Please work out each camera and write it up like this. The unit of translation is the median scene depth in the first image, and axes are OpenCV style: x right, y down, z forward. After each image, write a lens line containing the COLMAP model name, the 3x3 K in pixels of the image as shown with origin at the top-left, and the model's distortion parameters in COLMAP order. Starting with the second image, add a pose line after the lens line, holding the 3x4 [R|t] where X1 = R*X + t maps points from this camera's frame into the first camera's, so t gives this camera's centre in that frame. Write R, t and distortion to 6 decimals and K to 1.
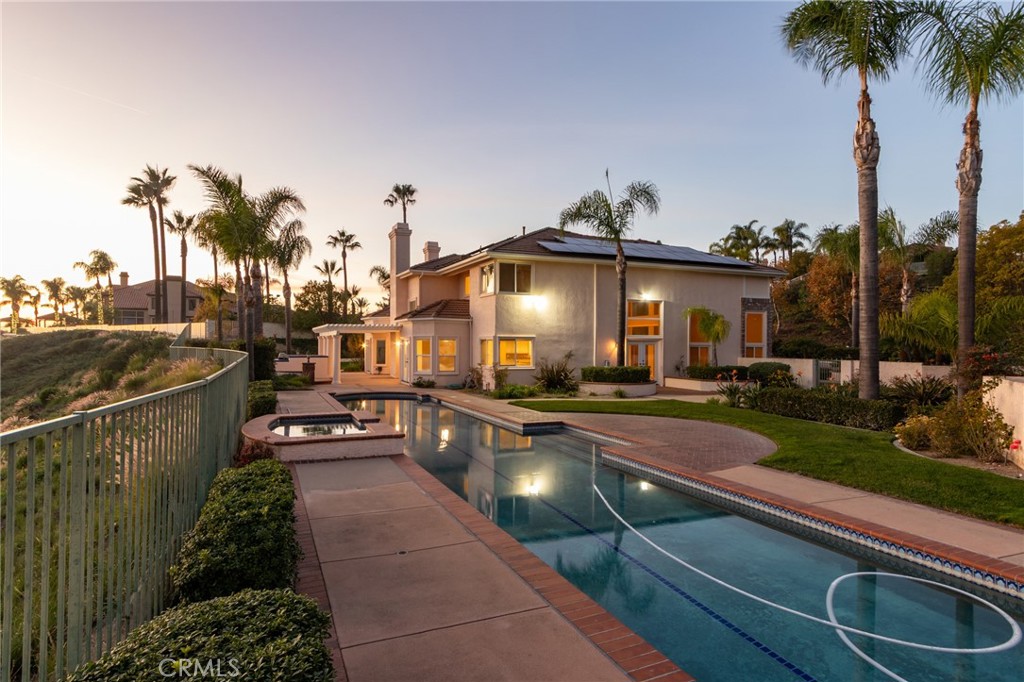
lens RADIAL K [[569.6, 0, 511.3], [0, 569.6, 341.6], [0, 0, 1]] dist [0.004003, 0.000218]
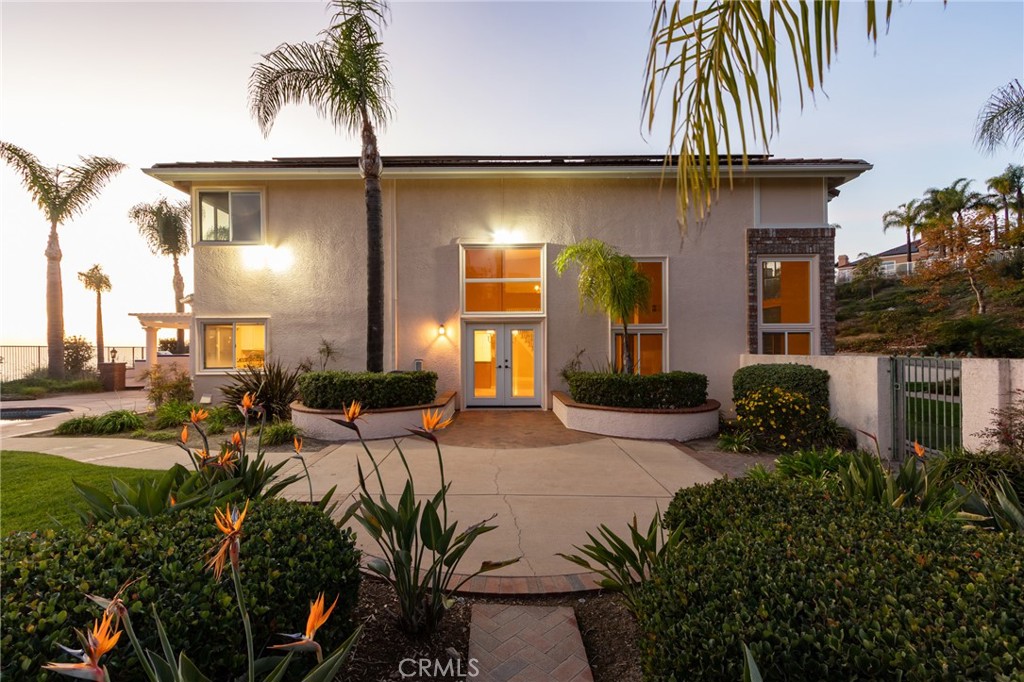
lens RADIAL K [[468.7, 0, 512.1], [0, 468.7, 342.9], [0, 0, 1]] dist [0.000171, -0.000299]
pose [[0.916138, -0.013764, -0.400627, 0.398436], [0.011611, 0.999902, -0.007802, 0.020201], [0.400695, 0.002496, 0.916208, 0.588929]]
